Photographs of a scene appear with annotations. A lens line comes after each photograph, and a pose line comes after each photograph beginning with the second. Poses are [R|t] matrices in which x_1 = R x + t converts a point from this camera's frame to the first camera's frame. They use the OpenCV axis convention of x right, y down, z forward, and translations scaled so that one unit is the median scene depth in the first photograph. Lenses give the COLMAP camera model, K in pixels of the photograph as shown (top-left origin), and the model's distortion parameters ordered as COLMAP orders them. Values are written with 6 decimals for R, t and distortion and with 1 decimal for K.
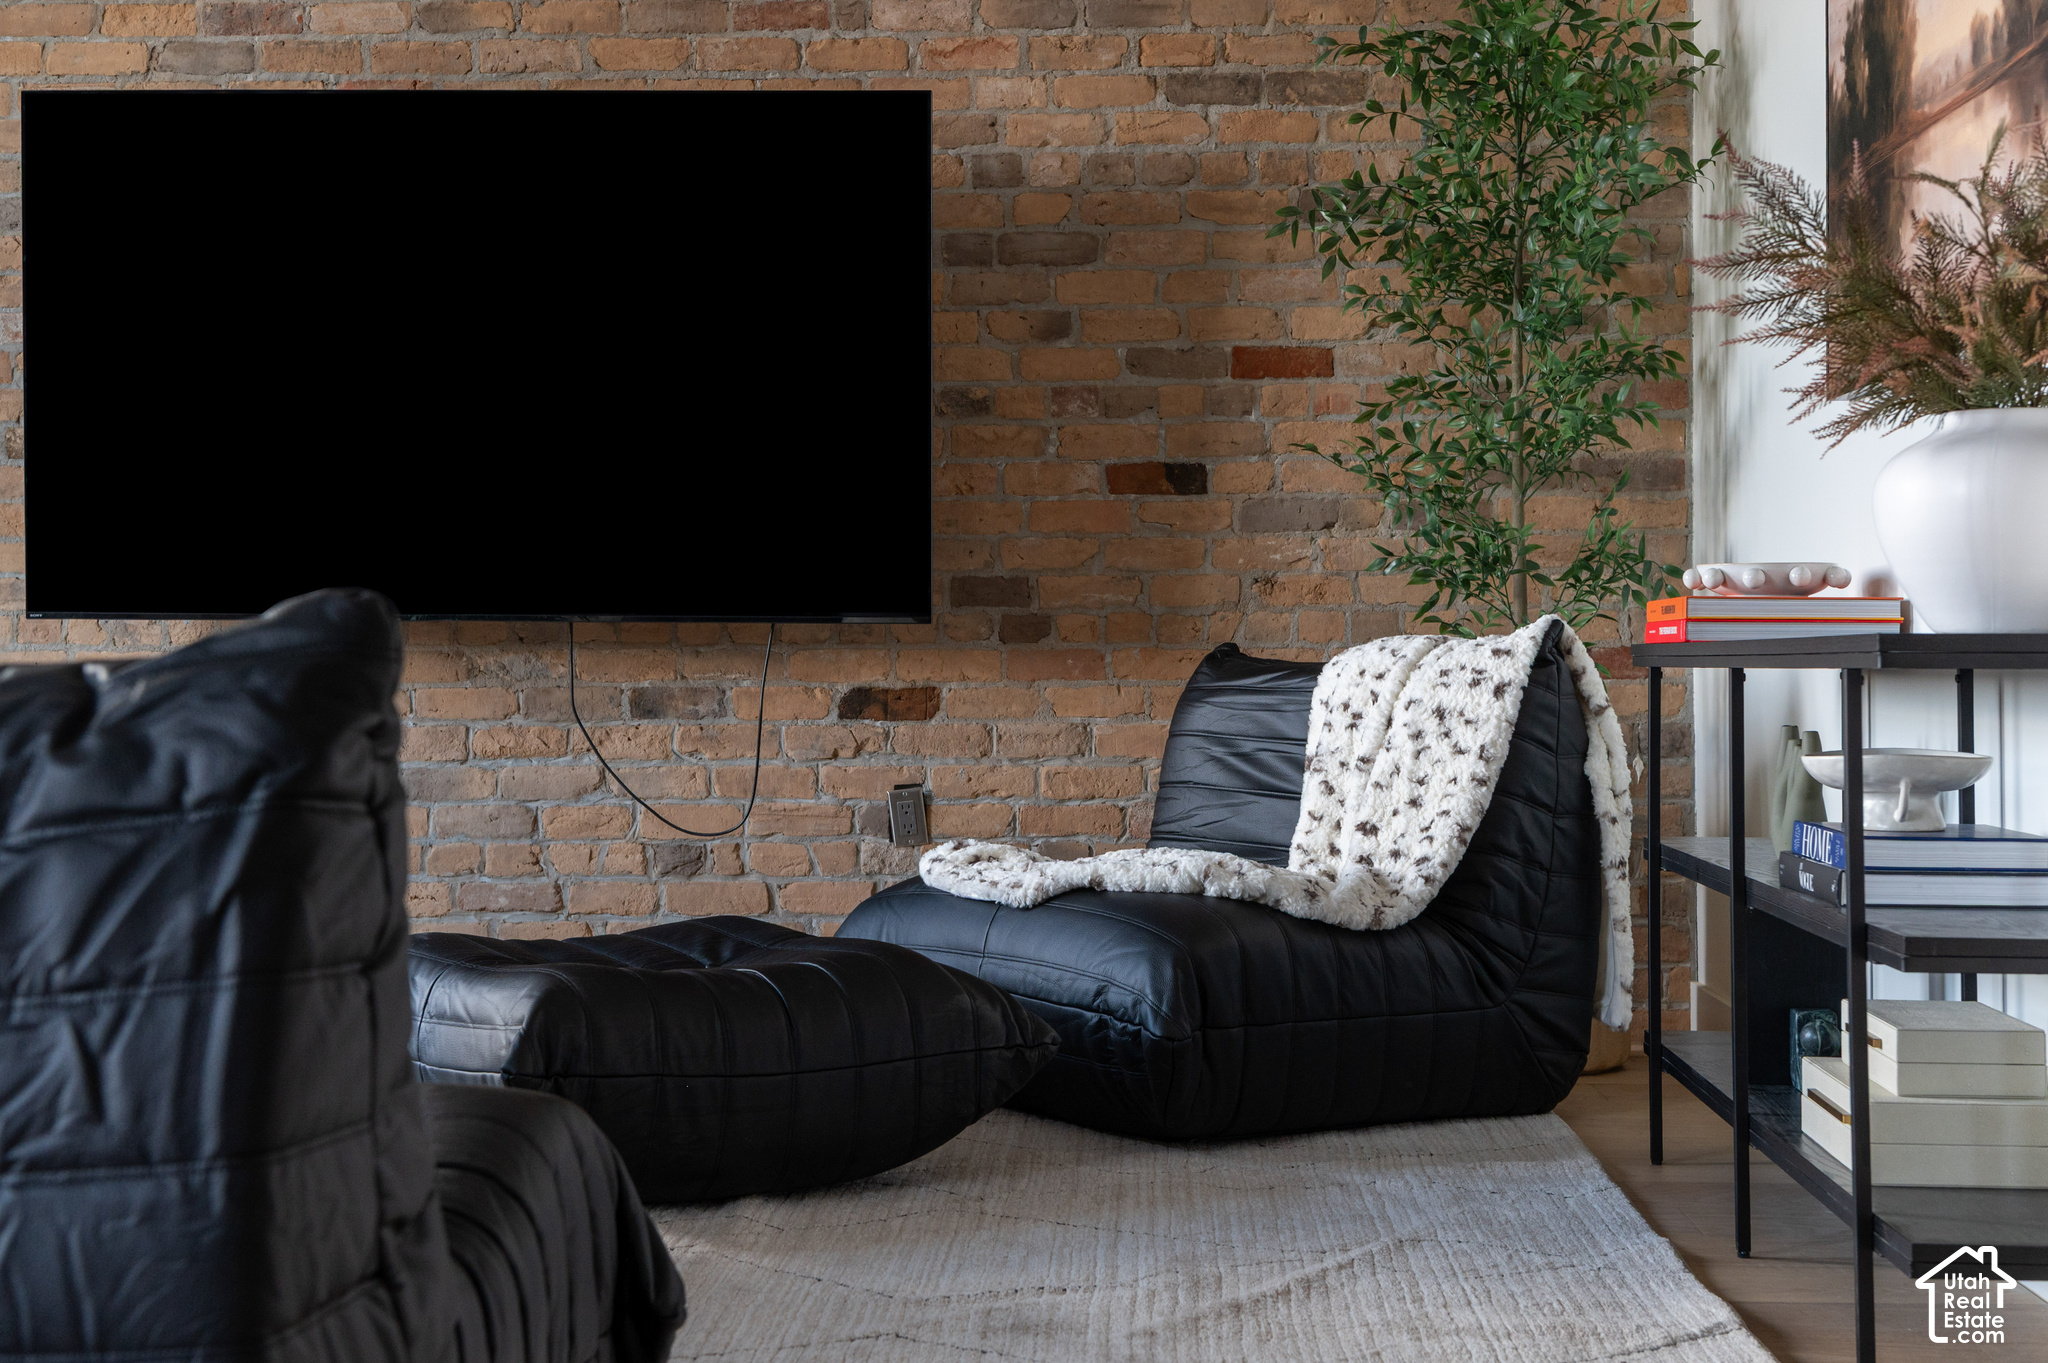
lens RADIAL K [[2868.7, 0, 1026.9], [0, 2868.7, 640.5], [0, 0, 1]] dist [0.092024, 0.000000]
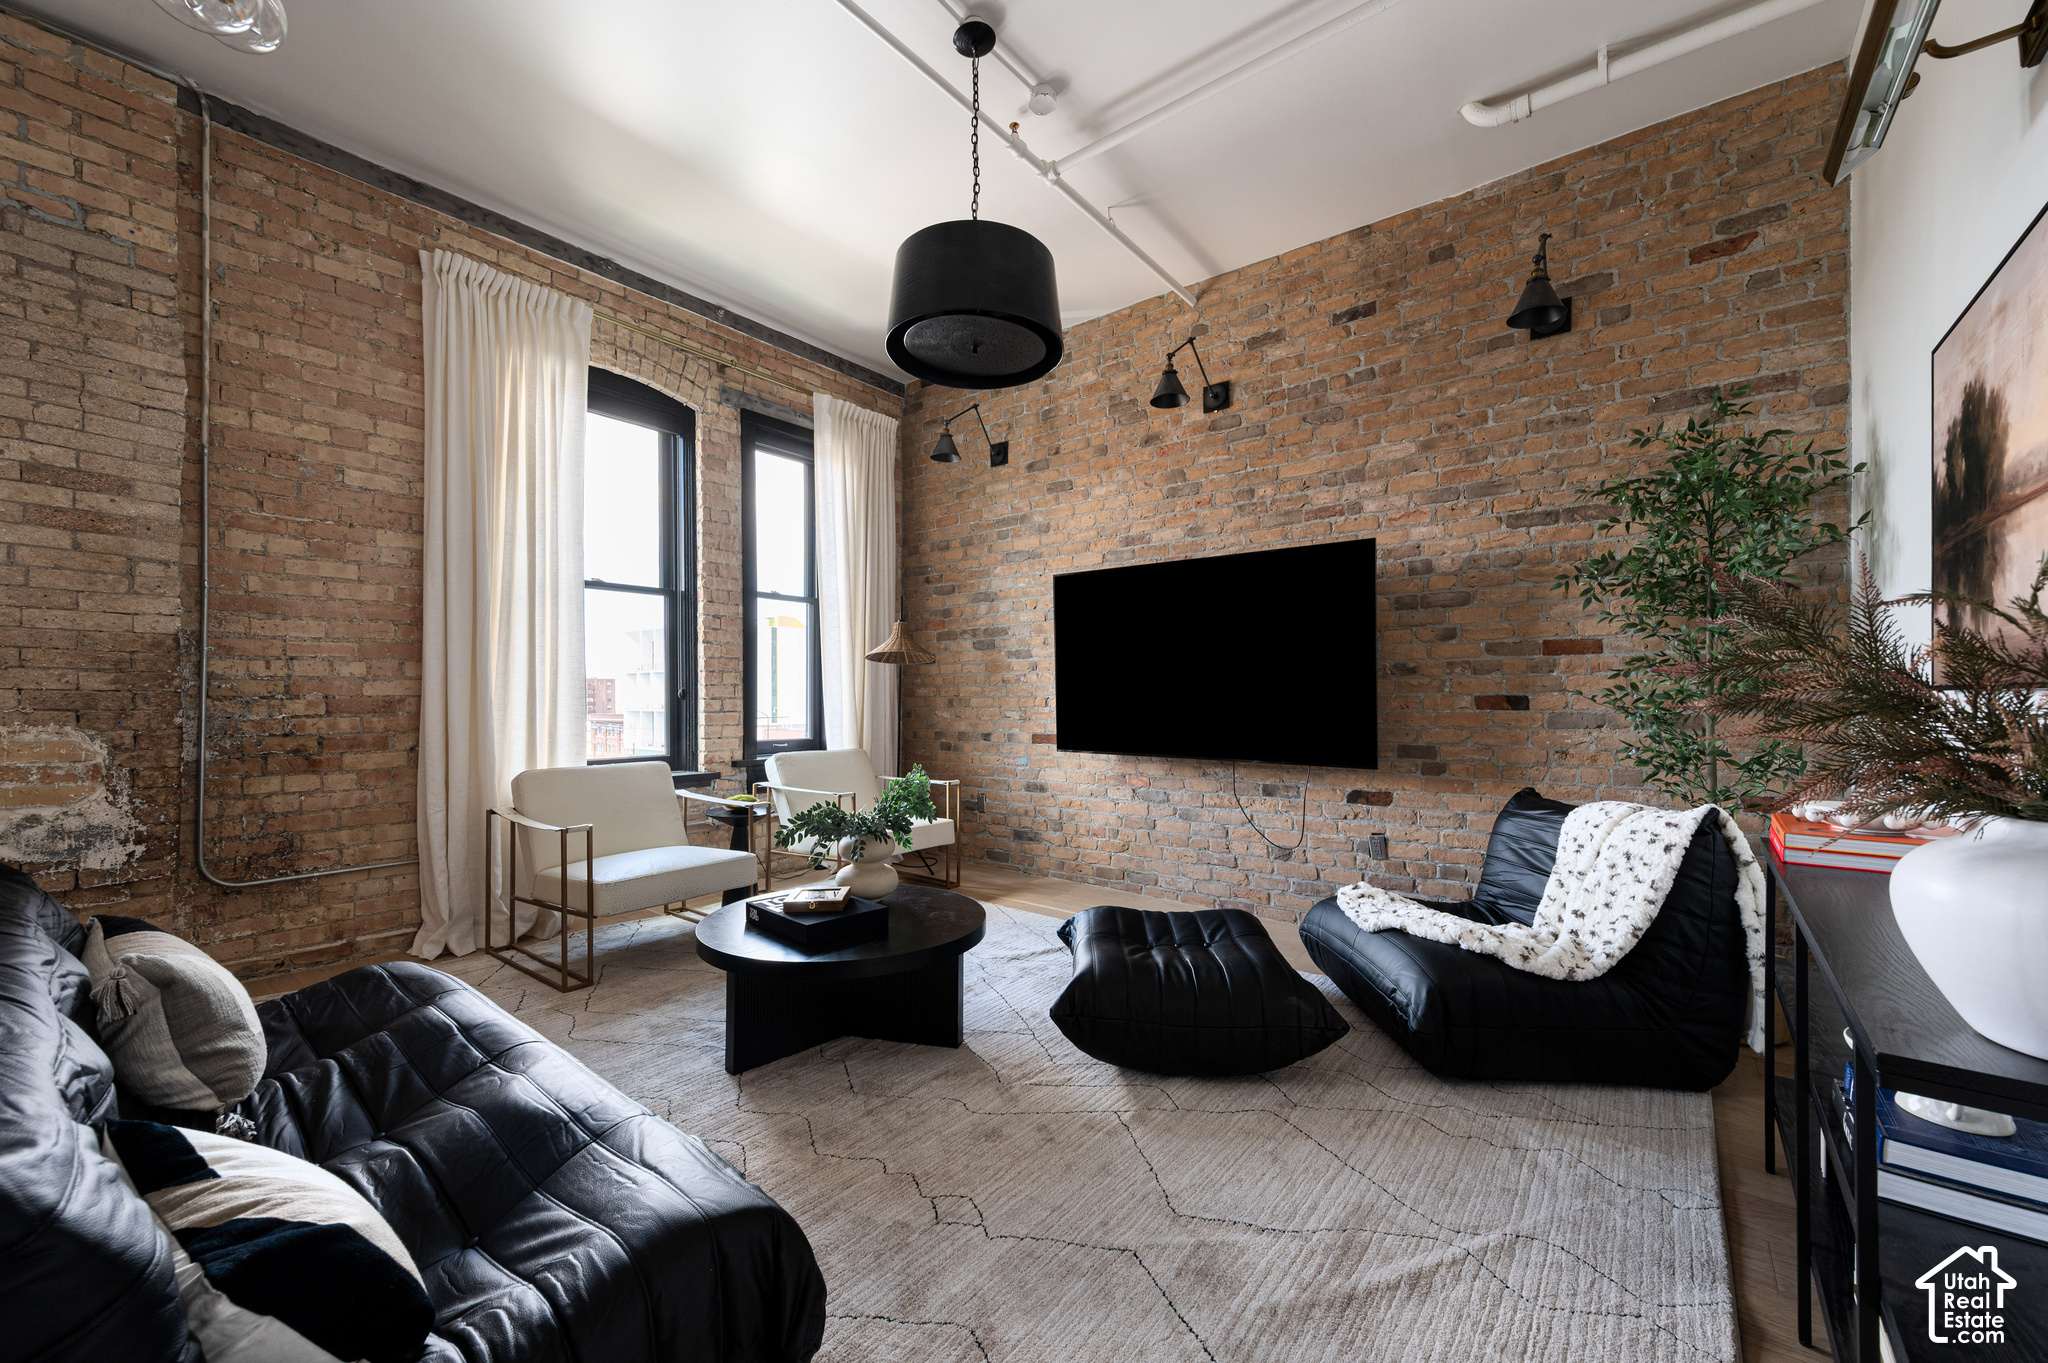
lens RADIAL K [[803.2, 0, 1025.2], [0, 803.2, 700.9], [0, 0, 1]] dist [0.012286, -0.003508]
pose [[0.811820, 0.001482, -0.583906, 0.115750], [0.002401, 0.999980, 0.005877, -0.066452], [0.583903, -0.006173, 0.811800, 0.319002]]
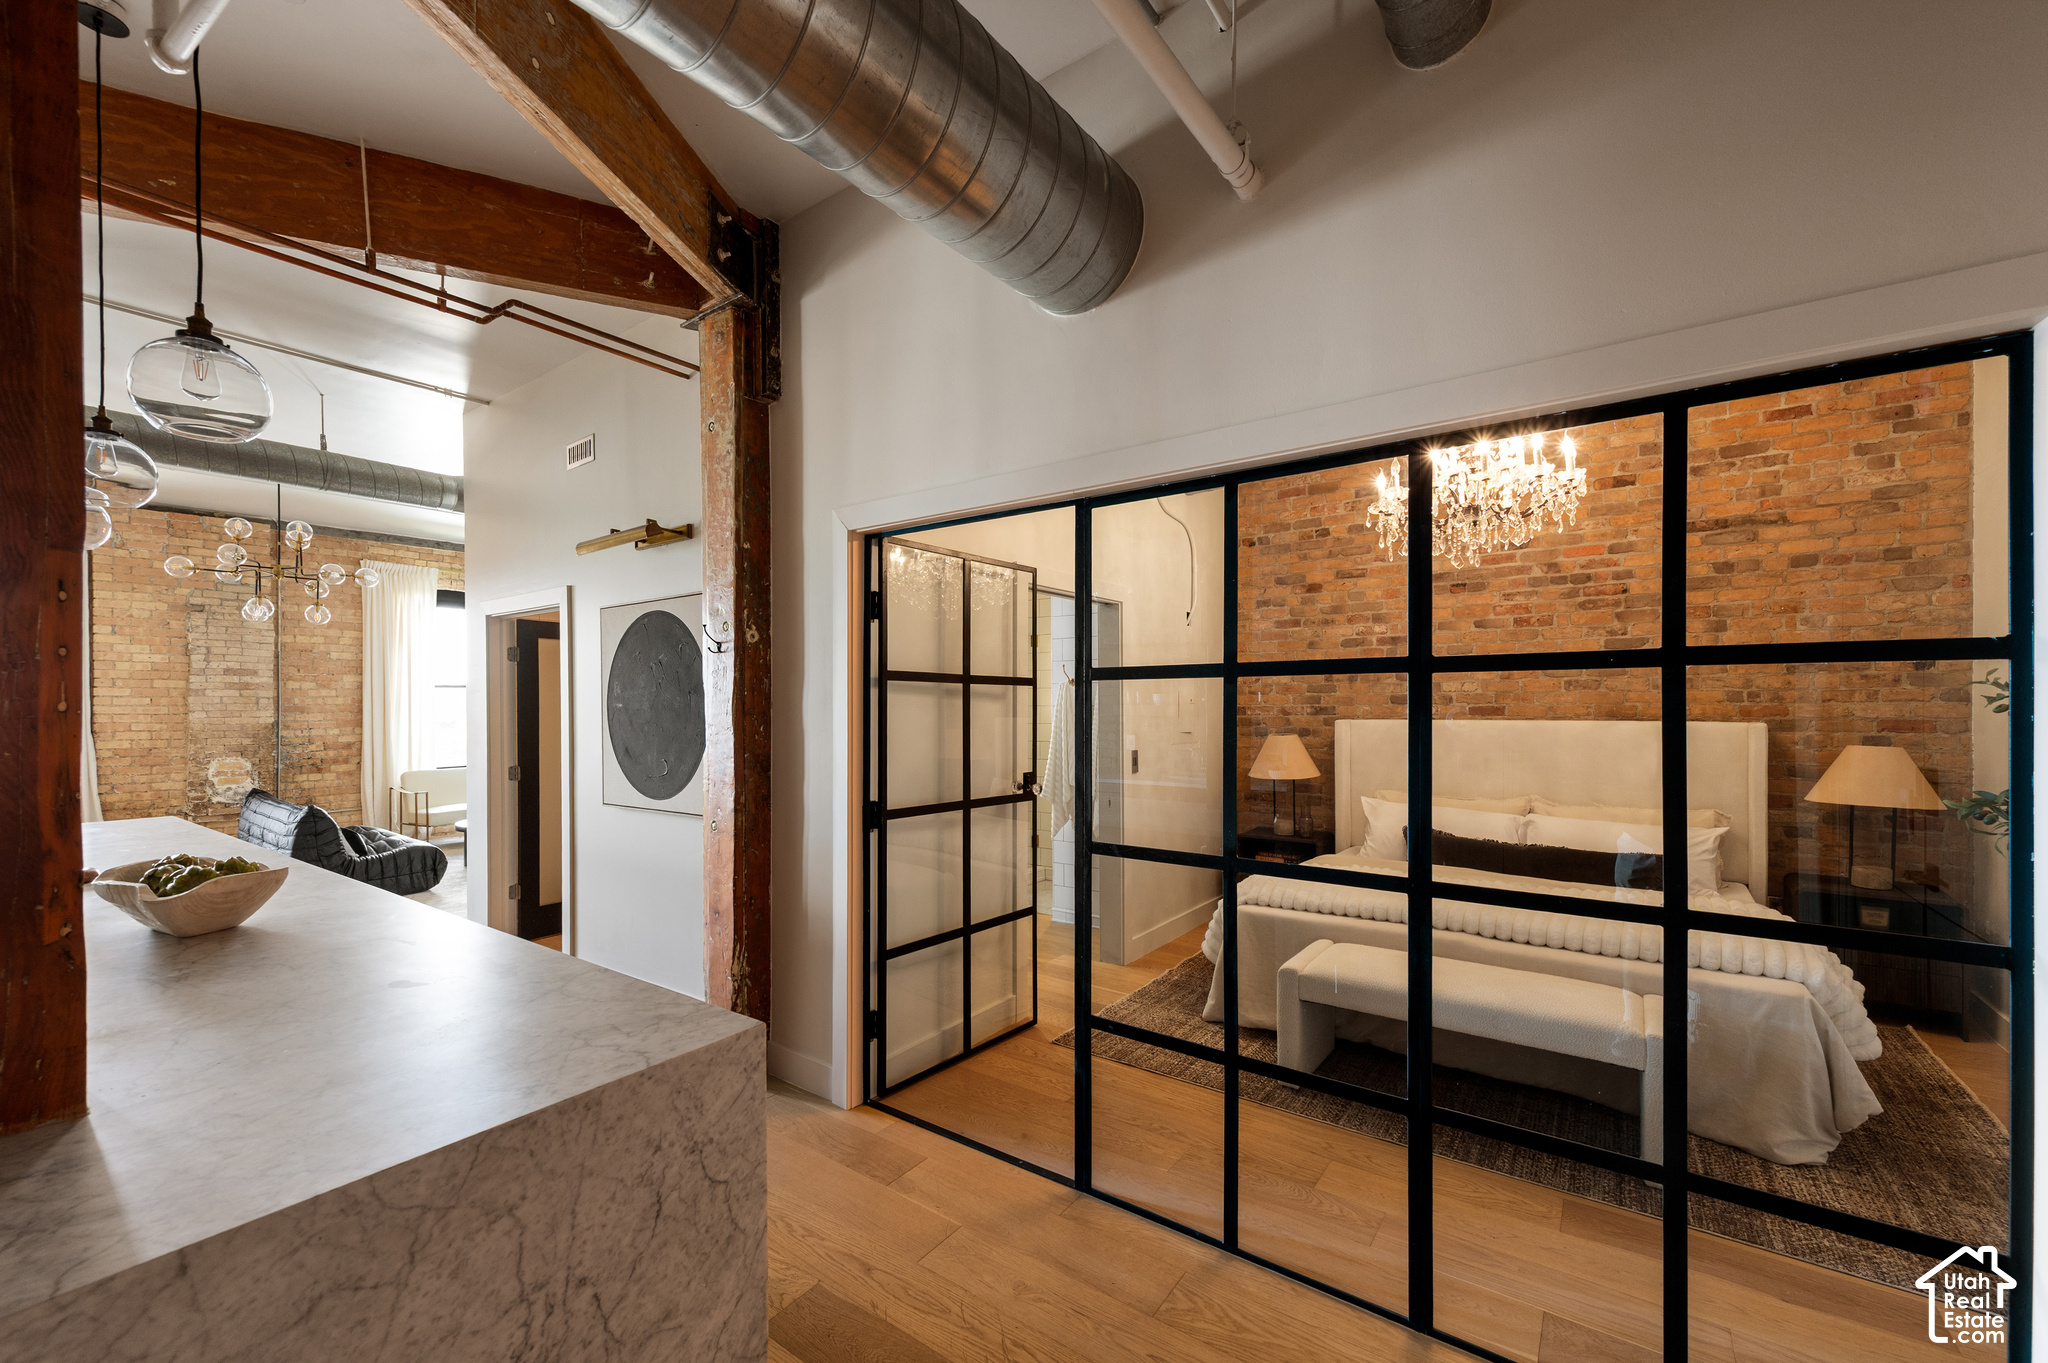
lens RADIAL K [[803.2, 0, 993.5], [0, 803.2, 704.1], [0, 0, 1]] dist [0.012286, -0.003508]
pose [[0.819885, -0.003242, -0.572519, 1.261885], [0.009374, 0.999926, 0.007763, -0.141144], [0.572452, -0.011732, 0.819854, -0.025865]]
